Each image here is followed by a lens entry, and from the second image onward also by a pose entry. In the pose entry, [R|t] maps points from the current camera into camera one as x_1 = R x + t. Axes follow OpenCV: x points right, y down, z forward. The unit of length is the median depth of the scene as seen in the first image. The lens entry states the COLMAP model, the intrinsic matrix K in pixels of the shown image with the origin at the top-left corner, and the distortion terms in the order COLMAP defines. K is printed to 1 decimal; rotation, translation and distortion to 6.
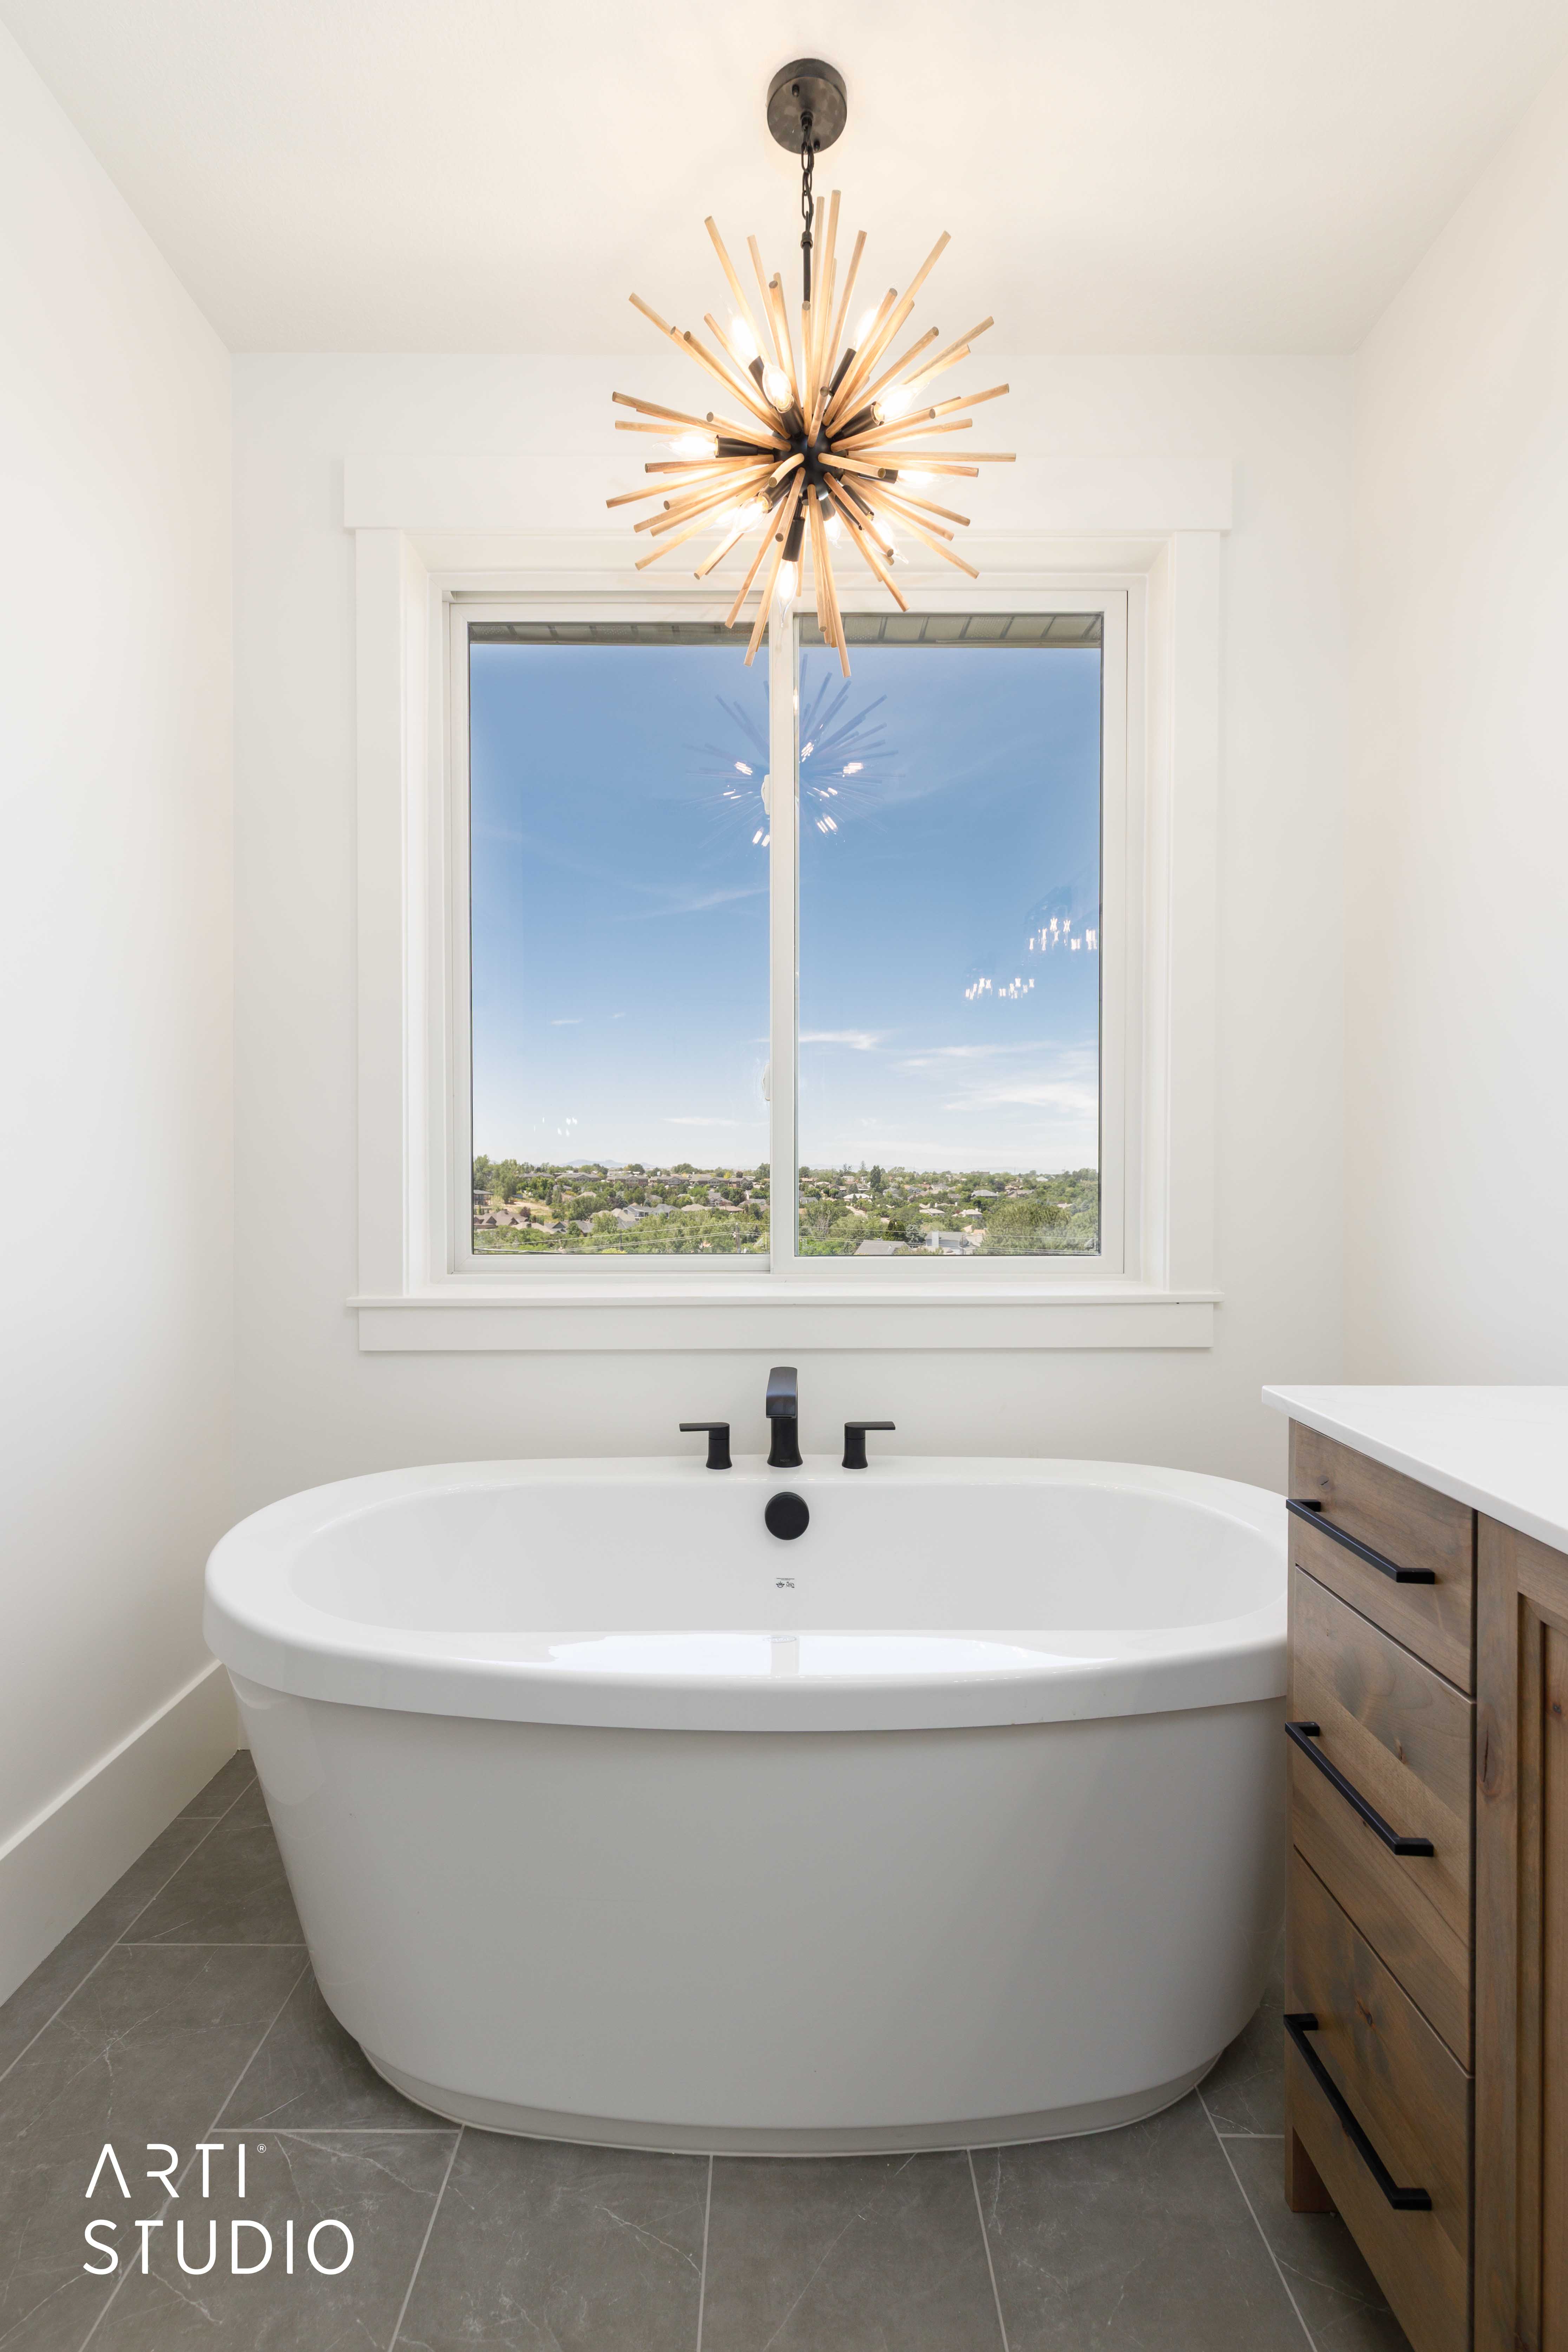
lens RADIAL K [[1068.3, 0, 784.8], [0, 1068.3, 1165.3], [0, 0, 1]] dist [0.001355, 0.000169]
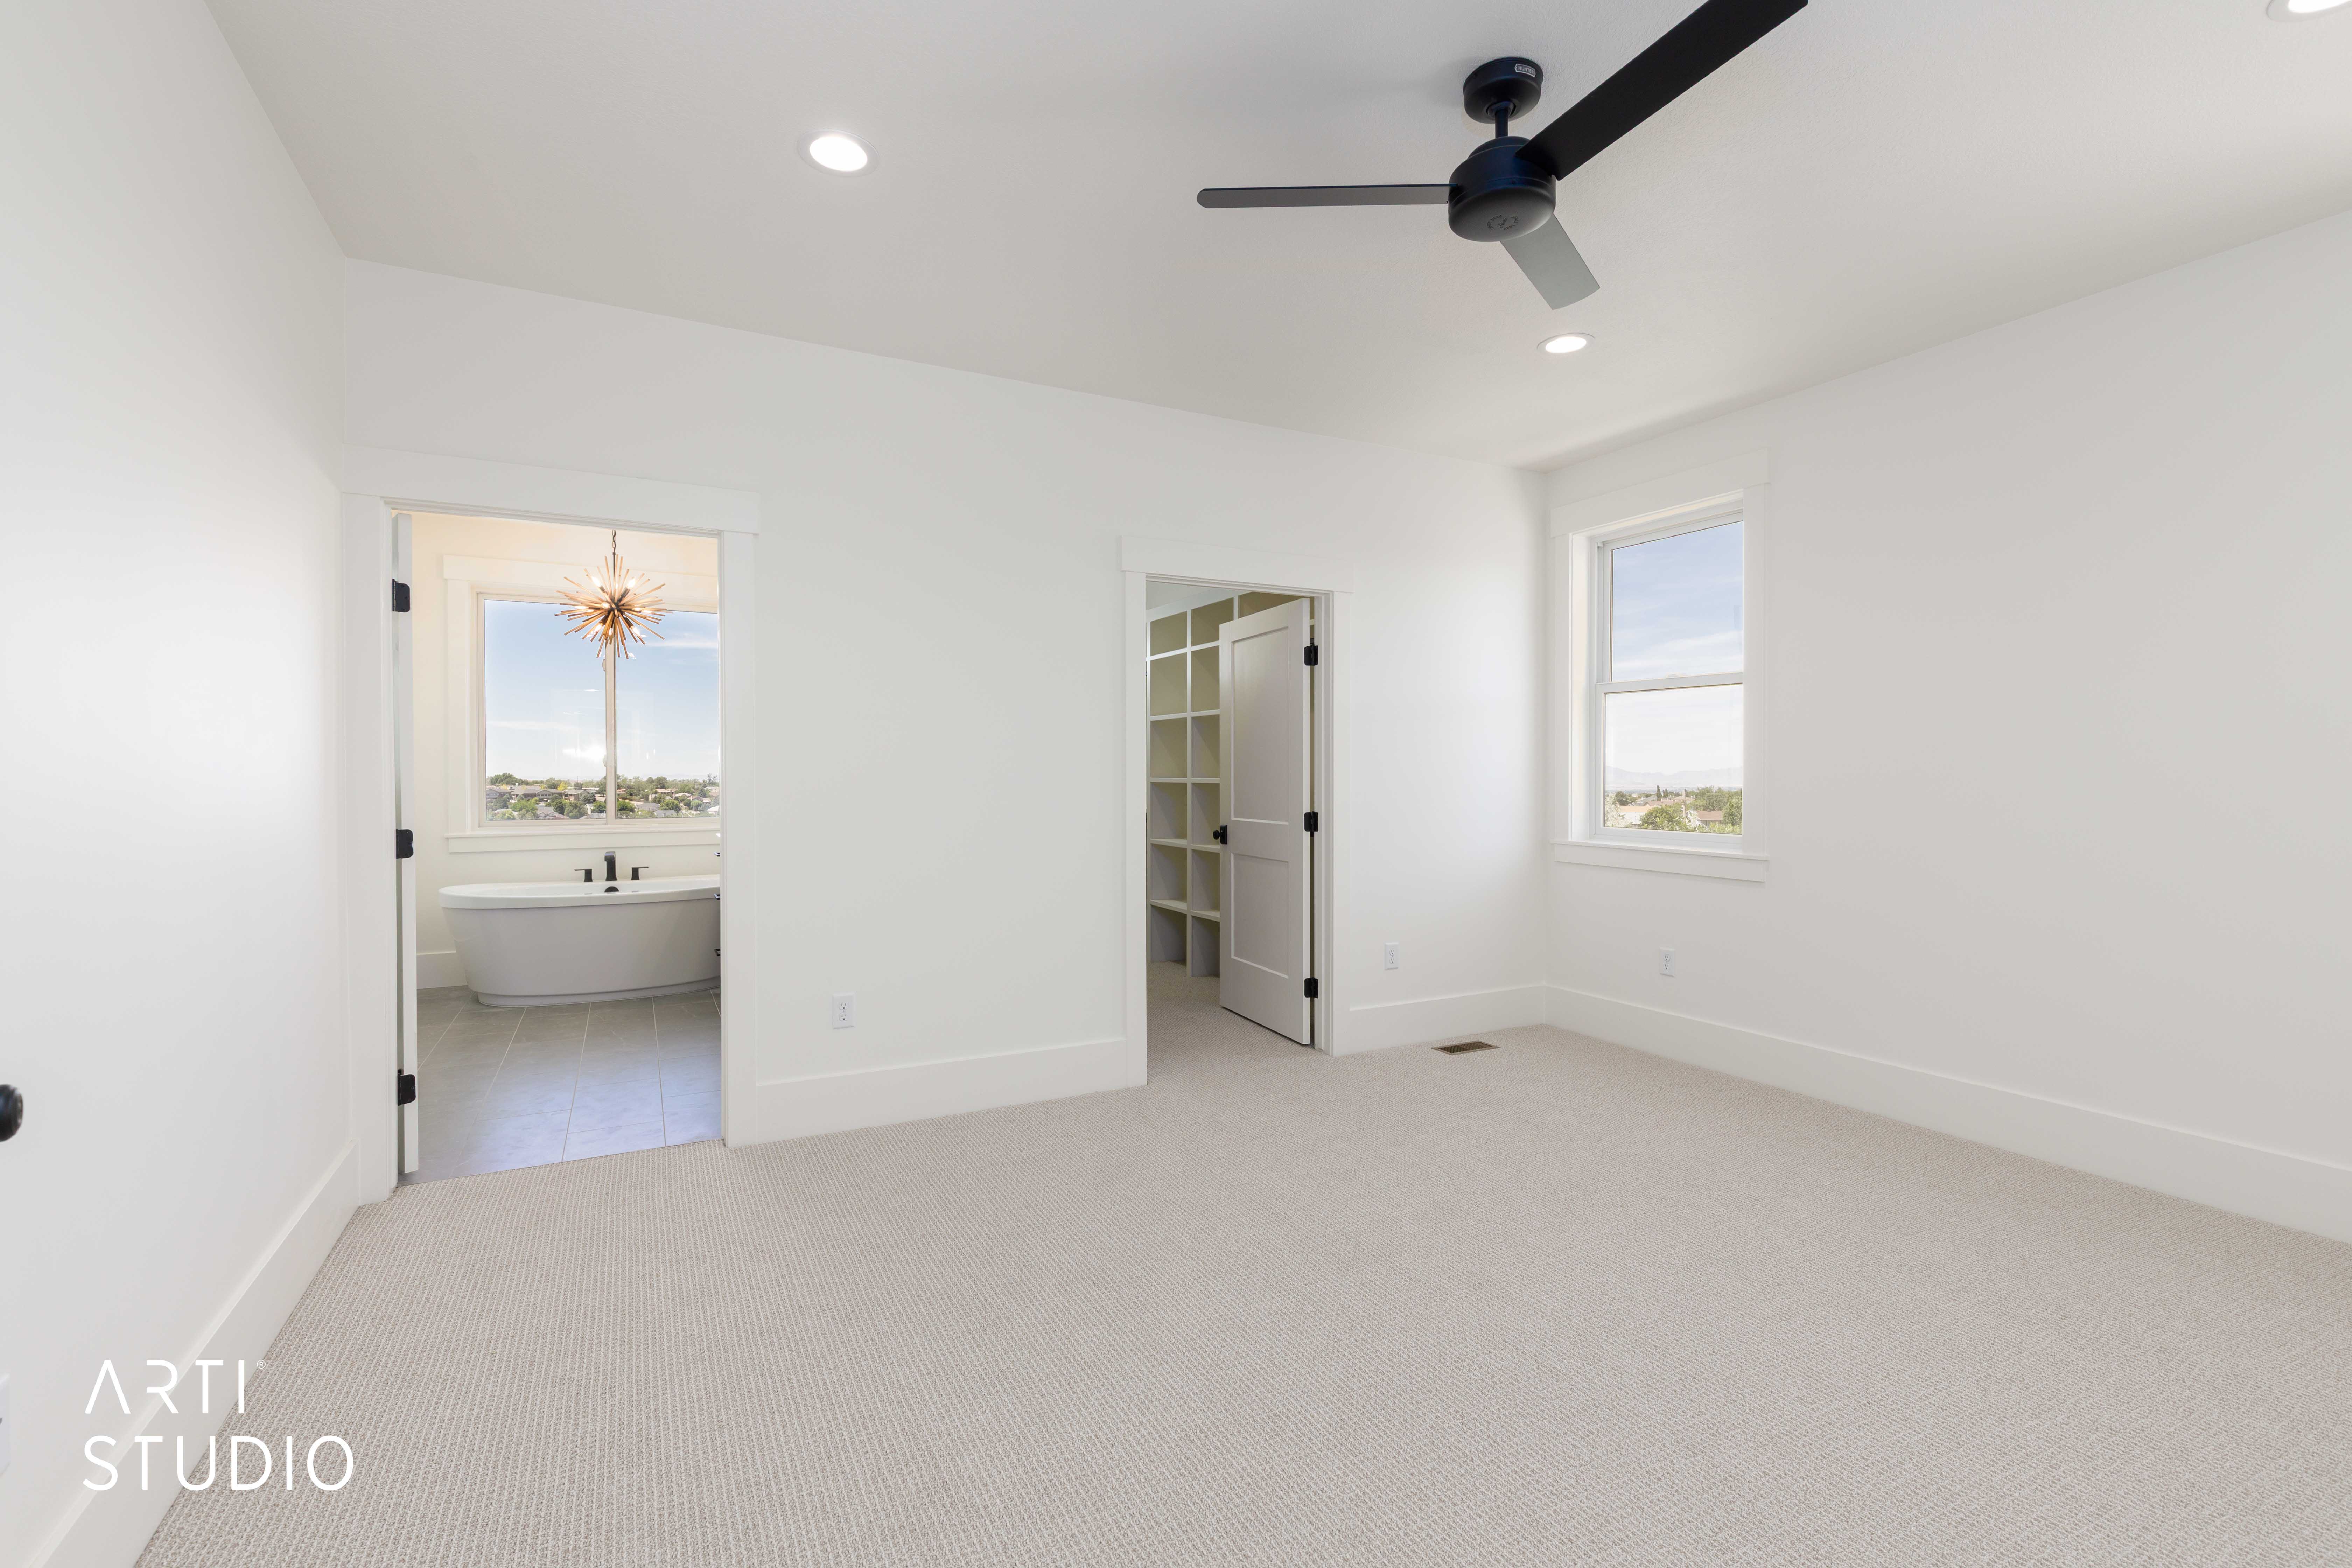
lens RADIAL K [[1068.4, 0, 1186.7], [0, 1068.4, 776.0], [0, 0, 1]] dist [0.001355, 0.000169]
pose [[0.889245, -0.001632, 0.457428, 0.064916], [0.001149, 0.999998, 0.001335, -0.039478], [-0.457430, -0.000661, 0.889245, -2.517920]]
